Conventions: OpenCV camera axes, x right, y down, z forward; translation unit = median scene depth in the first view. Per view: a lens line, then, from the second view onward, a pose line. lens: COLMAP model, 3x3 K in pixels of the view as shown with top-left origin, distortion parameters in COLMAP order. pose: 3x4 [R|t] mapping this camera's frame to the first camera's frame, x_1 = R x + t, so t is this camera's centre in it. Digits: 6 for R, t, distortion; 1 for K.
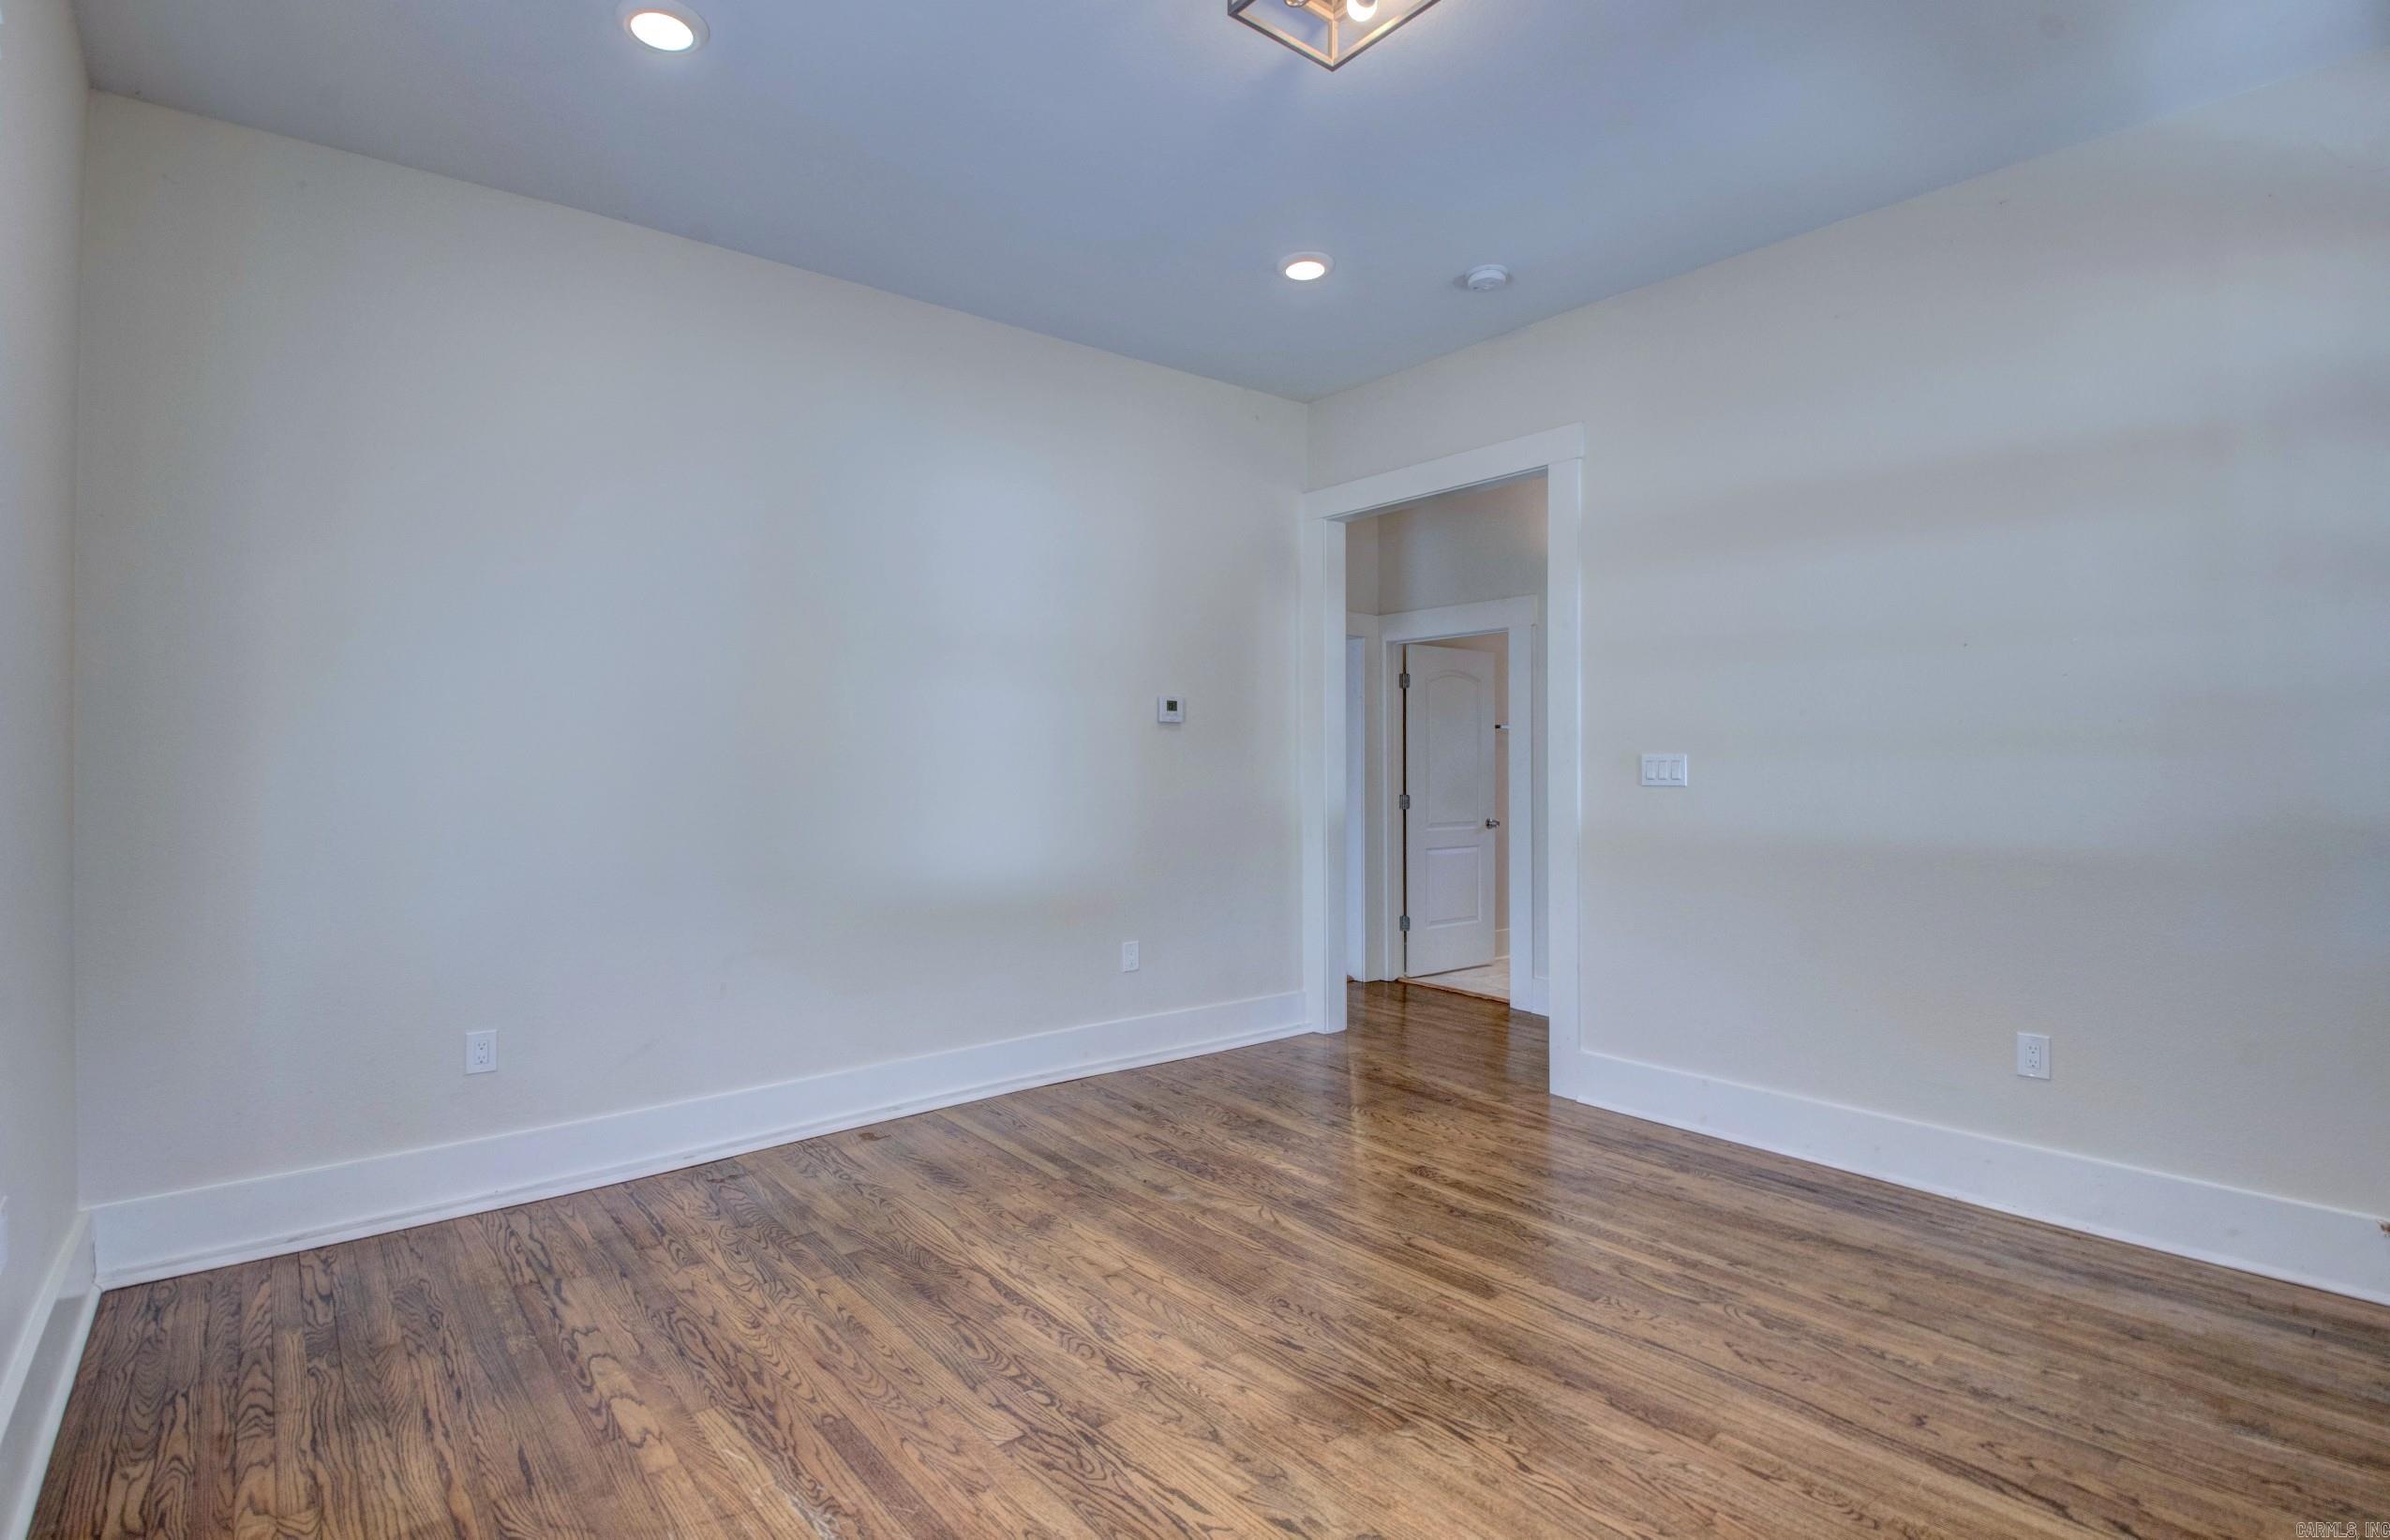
lens RADIAL K [[1120.3, 0, 1183.9], [0, 1120.3, 760.0], [0, 0, 1]] dist [0.017754, -0.026282]
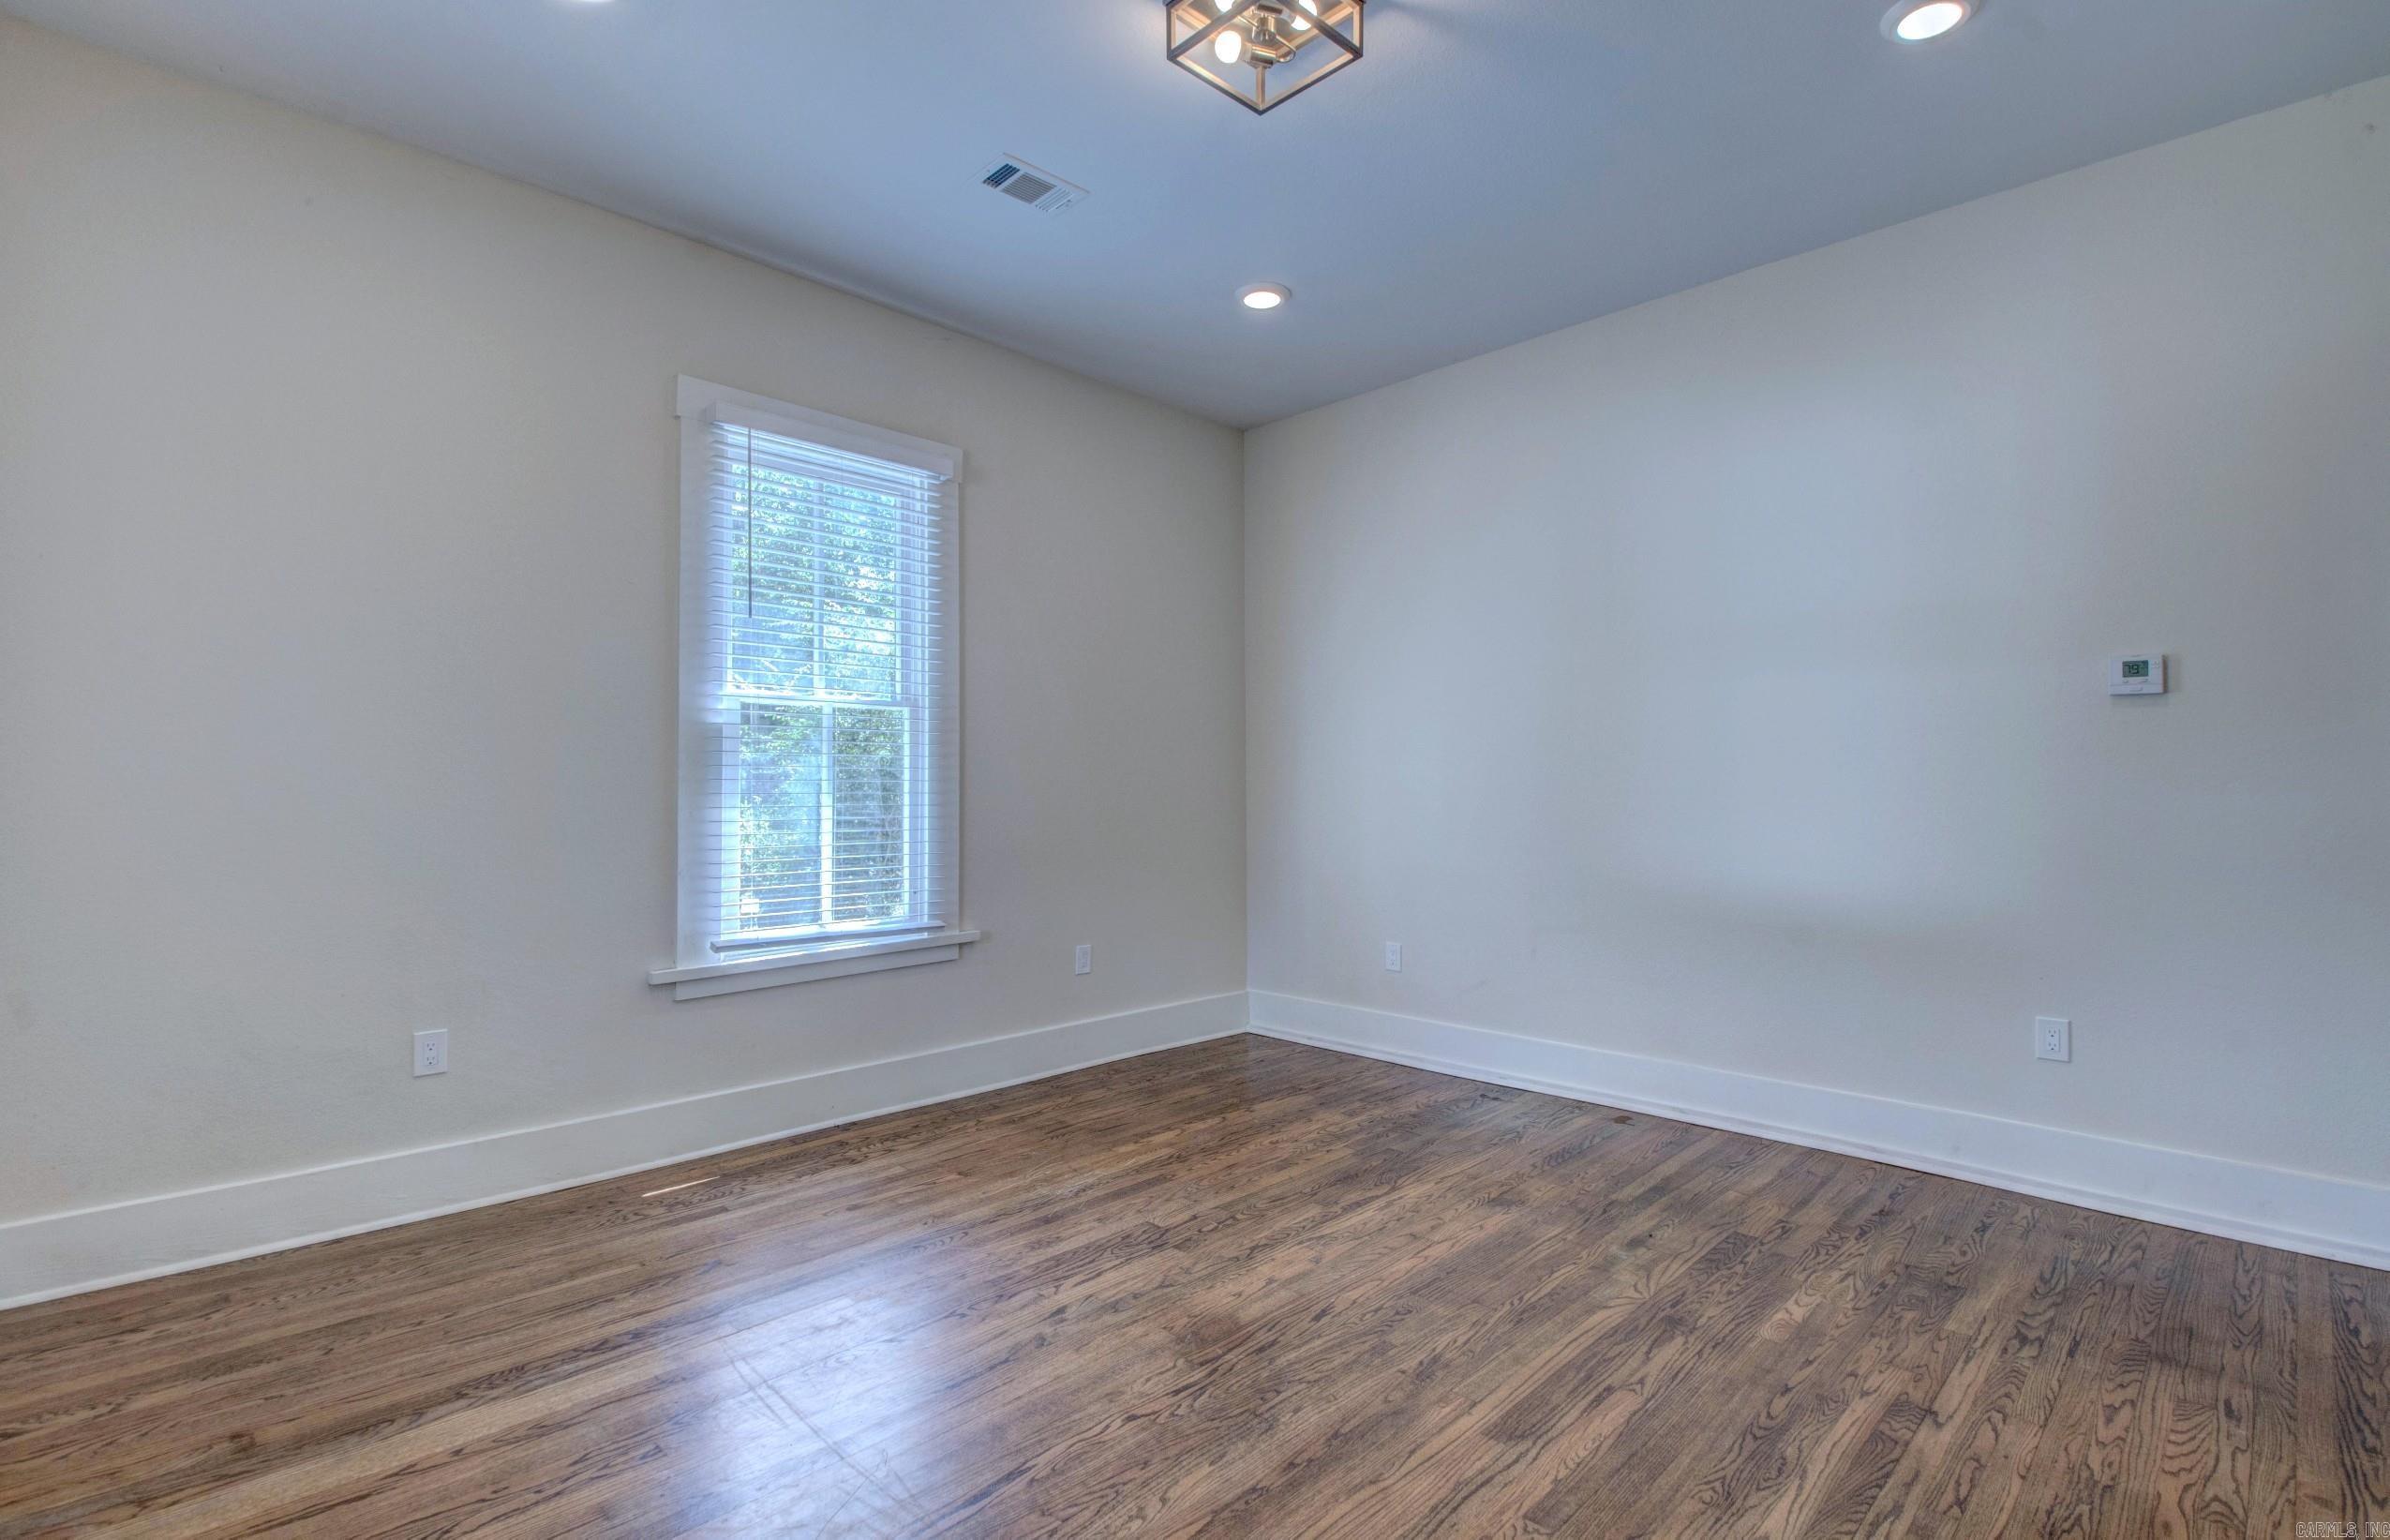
lens RADIAL K [[1105.8, 0, 1206.9], [0, 1105.8, 760.6], [0, 0, 1]] dist [0.002991, -0.015967]
pose [[0.109847, -0.012839, -0.993866, 1.048787], [0.006210, 0.999906, -0.012231, 0.013143], [0.993929, -0.004828, 0.109917, 0.735503]]
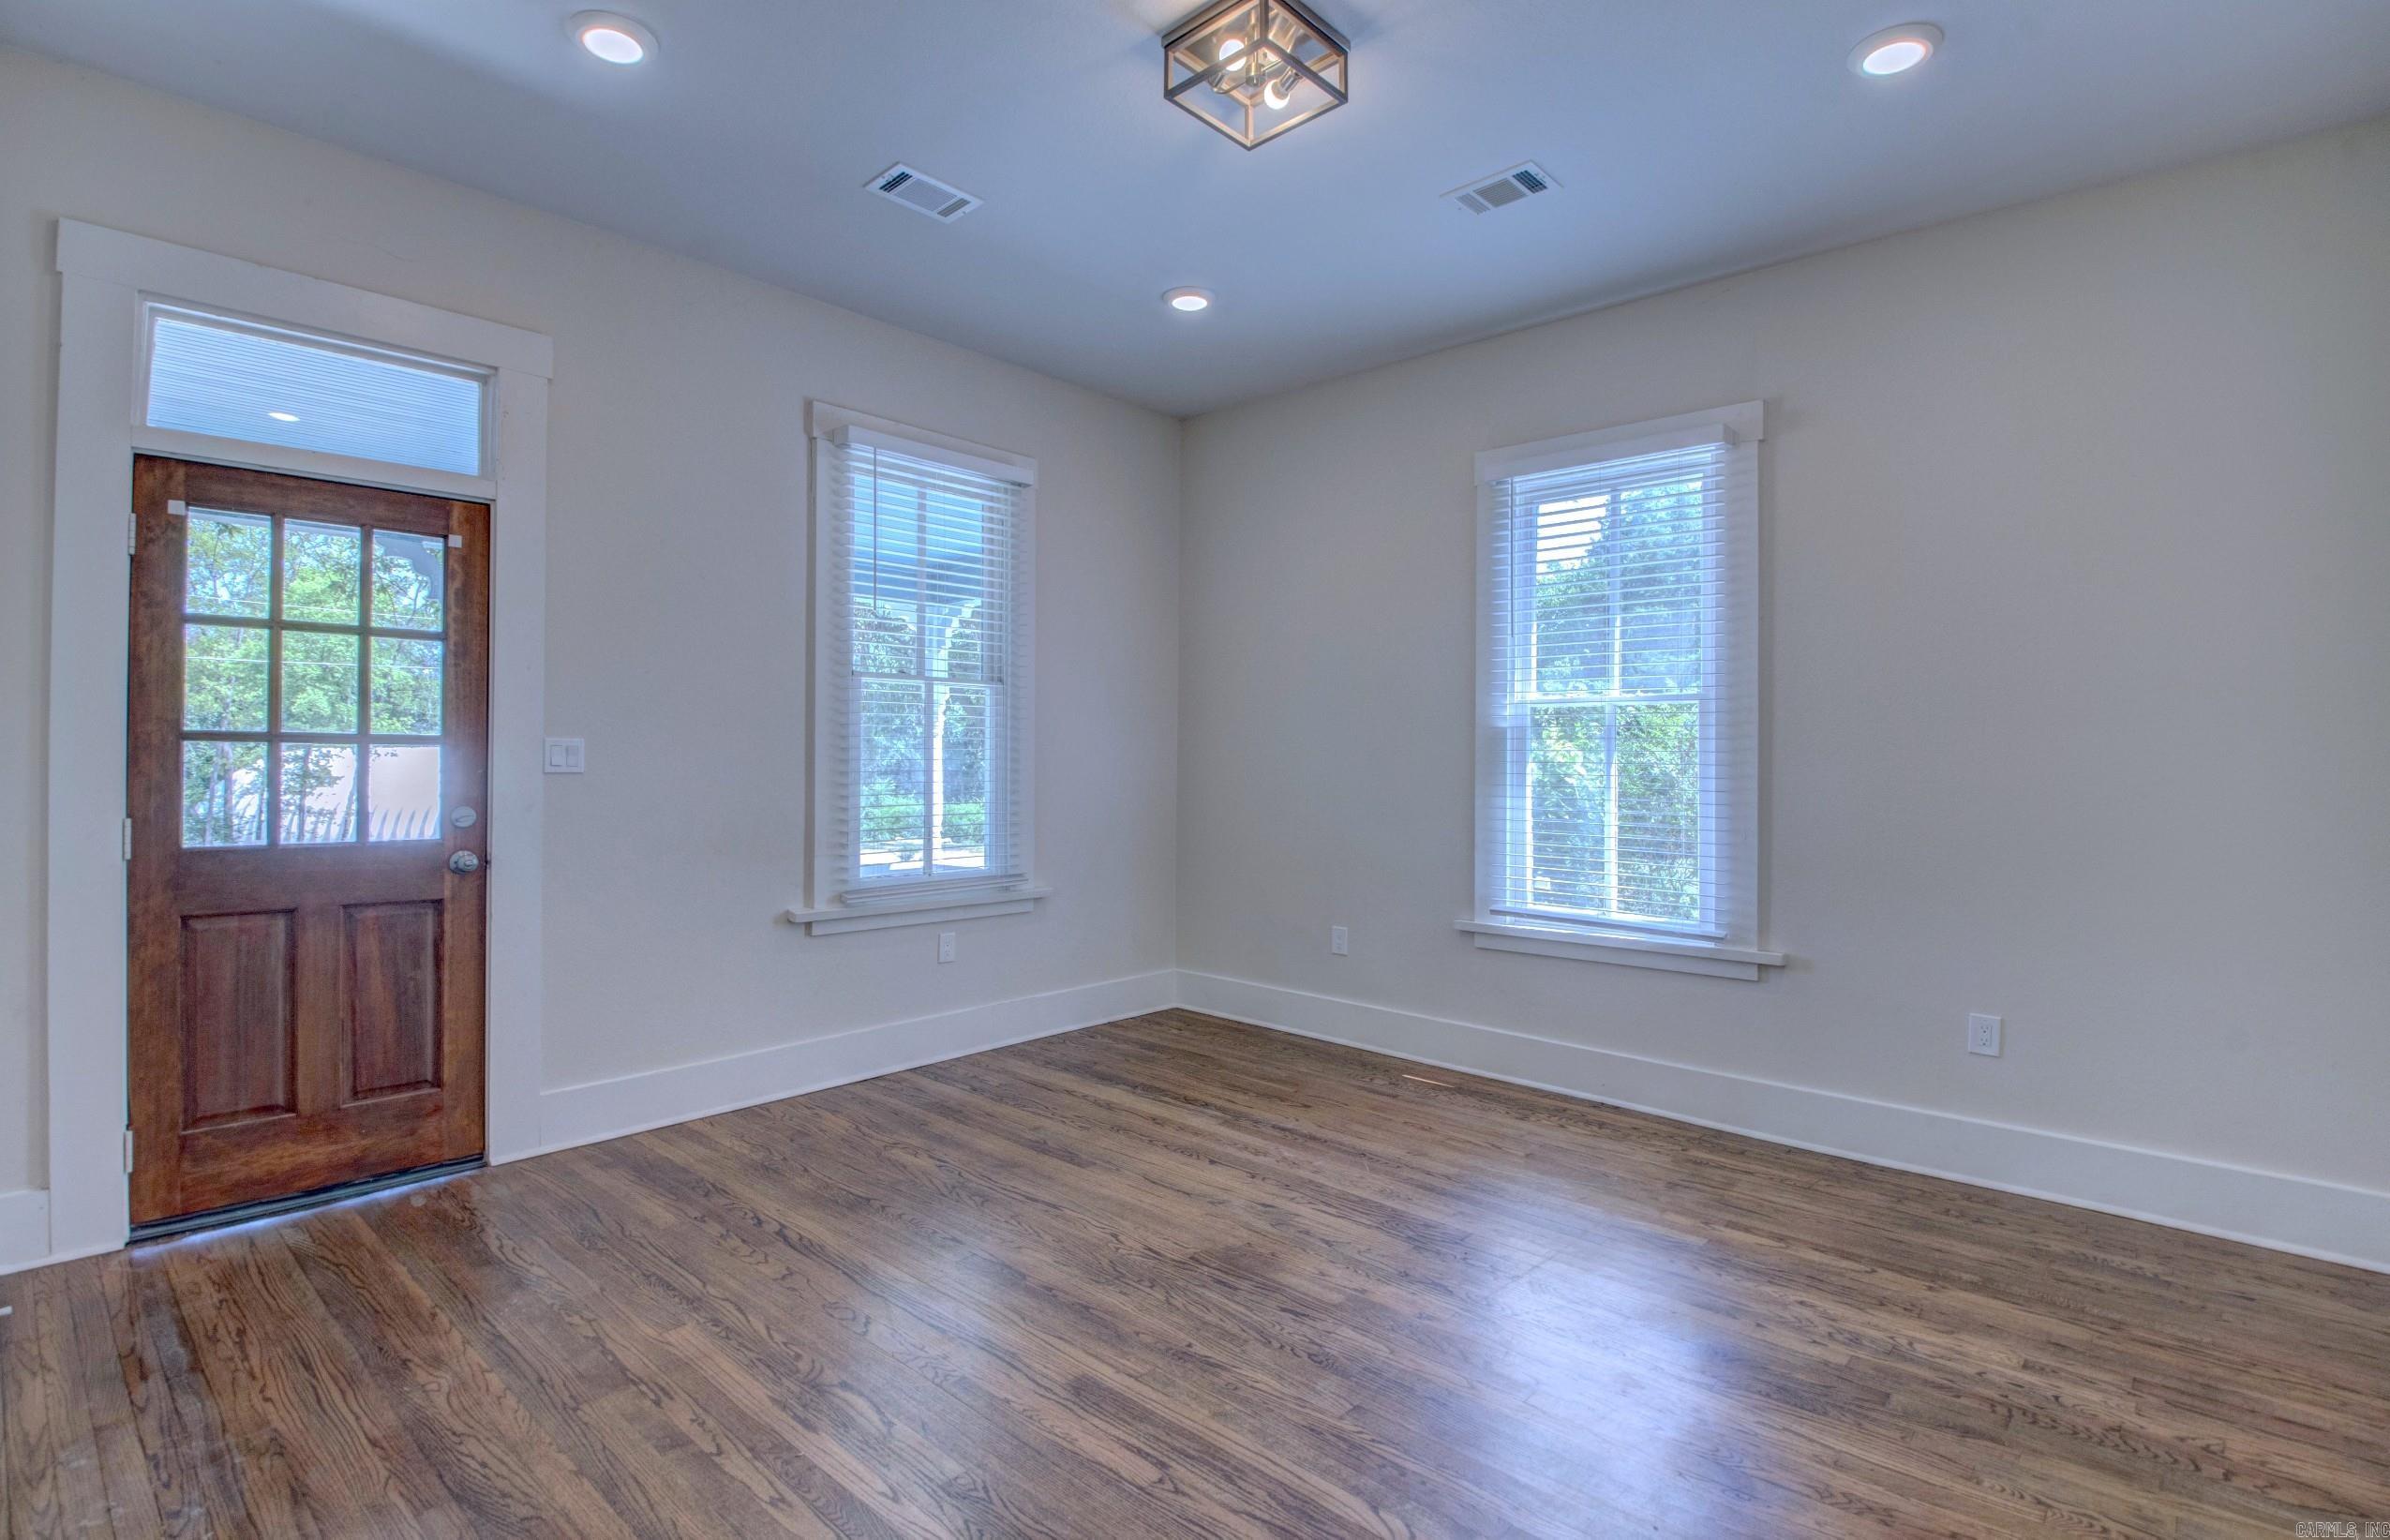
lens RADIAL K [[1130.9, 0, 1192.5], [0, 1130.9, 762.8], [0, 0, 1]] dist [0.015069, -0.024932]
pose [[-0.989138, -0.010322, -0.146626, 0.326402], [-0.009323, 0.999928, -0.007498, 0.017752], [0.146692, -0.006050, -0.989164, 1.906529]]
